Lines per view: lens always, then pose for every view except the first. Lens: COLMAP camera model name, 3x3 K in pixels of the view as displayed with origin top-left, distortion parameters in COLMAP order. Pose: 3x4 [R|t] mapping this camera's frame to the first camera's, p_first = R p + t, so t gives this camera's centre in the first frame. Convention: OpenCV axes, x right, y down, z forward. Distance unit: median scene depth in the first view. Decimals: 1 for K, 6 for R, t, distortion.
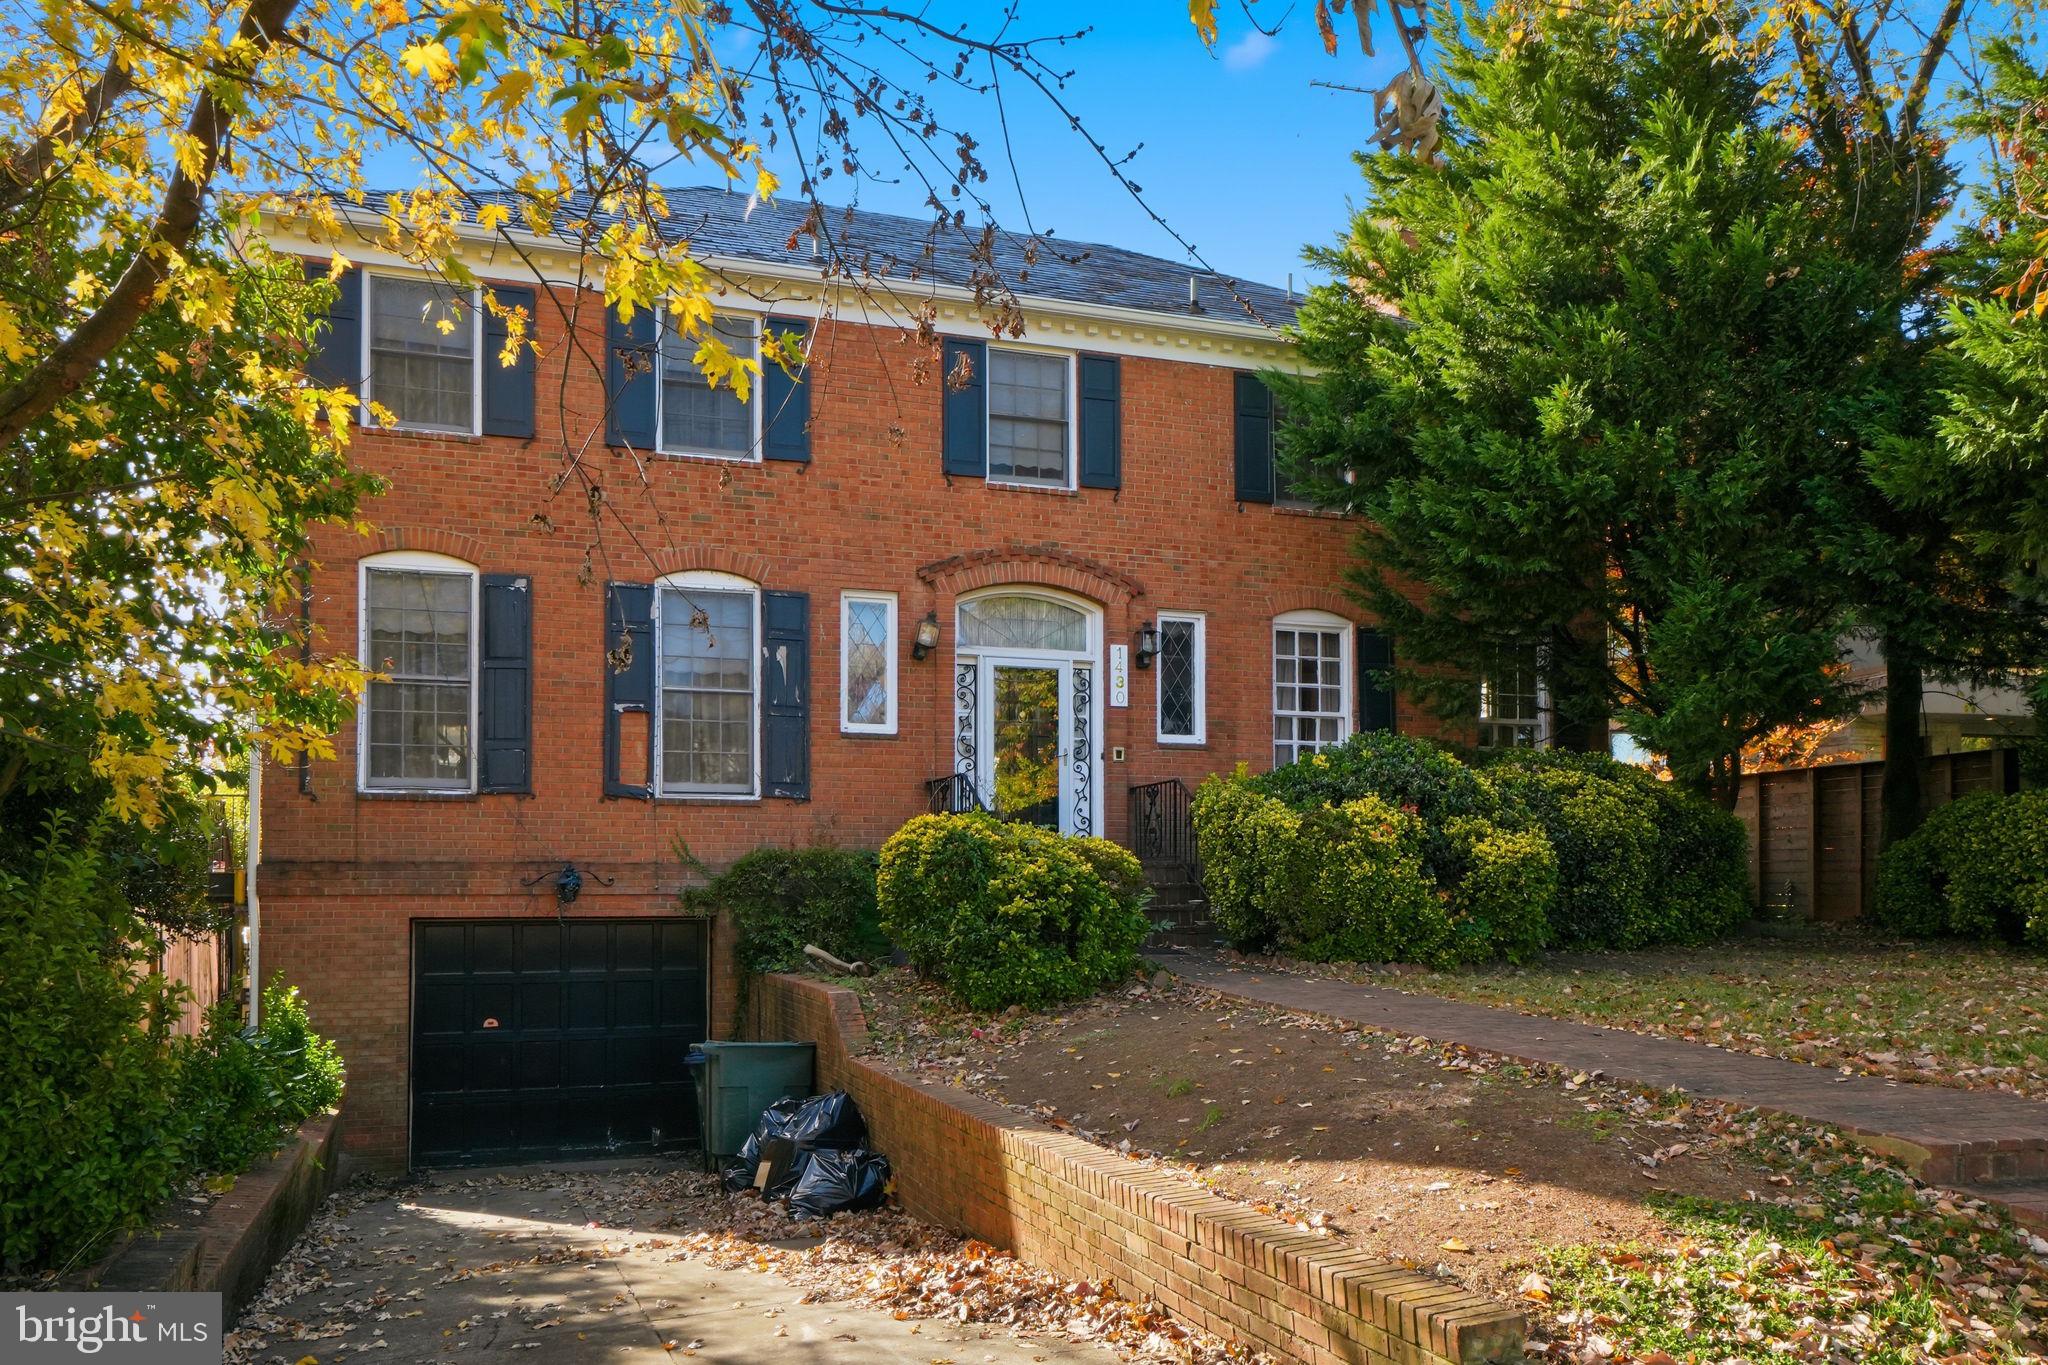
lens RADIAL K [[961.5, 0, 1024.0], [0, 961.5, 682.5], [0, 0, 1]] dist [-0.000270, 0.000284]
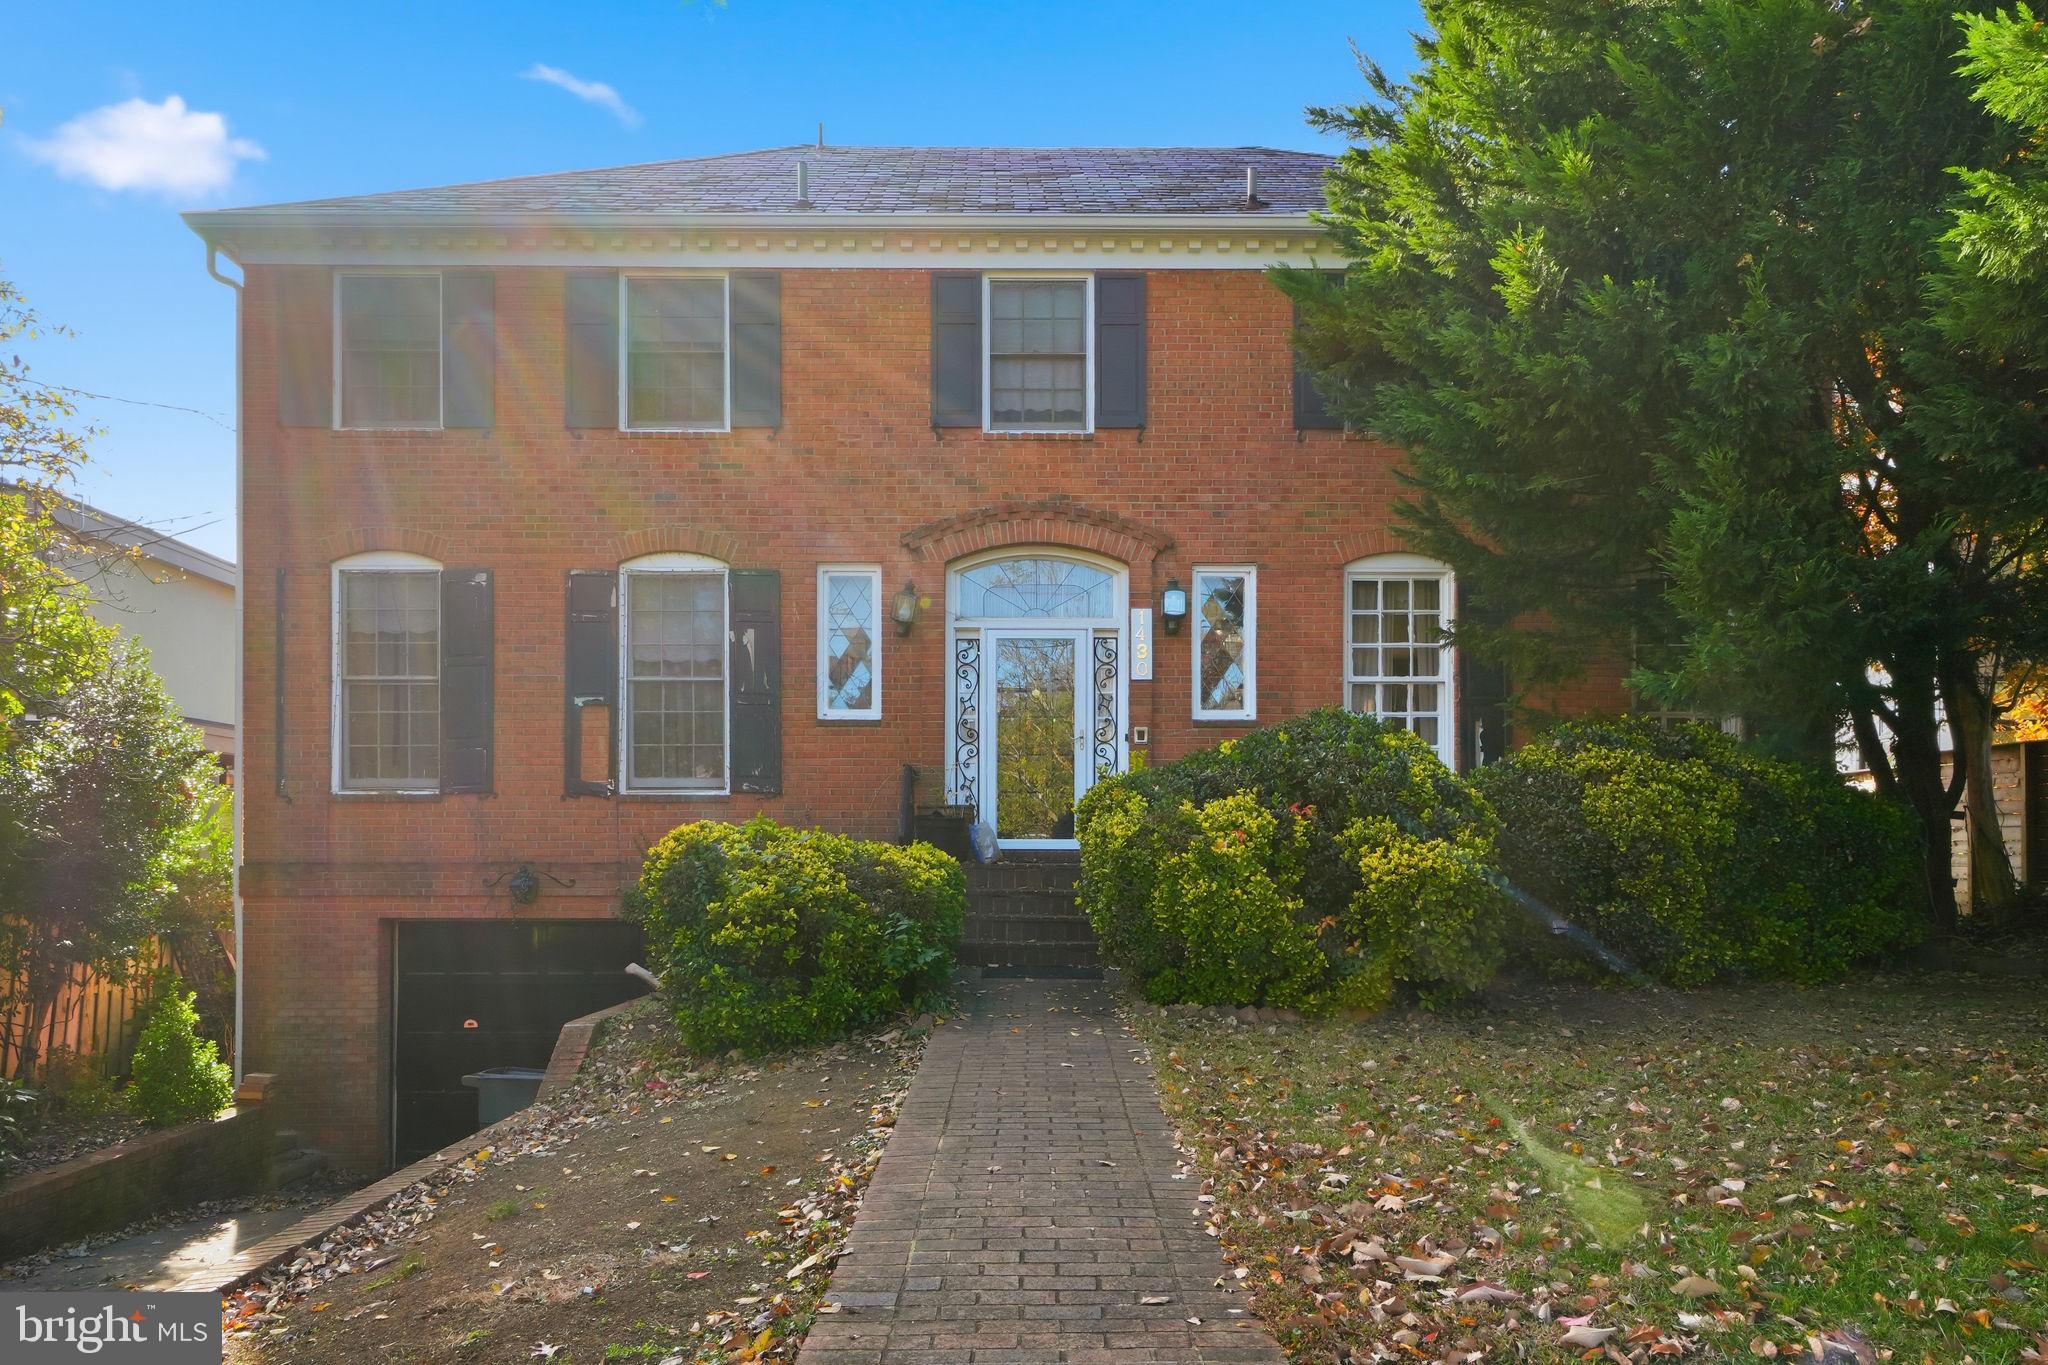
lens RADIAL K [[1028.9, 0, 1024.0], [0, 1028.9, 682.5], [0, 0, 1]] dist [0.001697, -0.000539]
pose [[0.977877, -0.034686, -0.206283, 0.204080], [0.040939, 0.998820, 0.026120, -0.001302], [0.205134, -0.033987, 0.978144, 0.078929]]
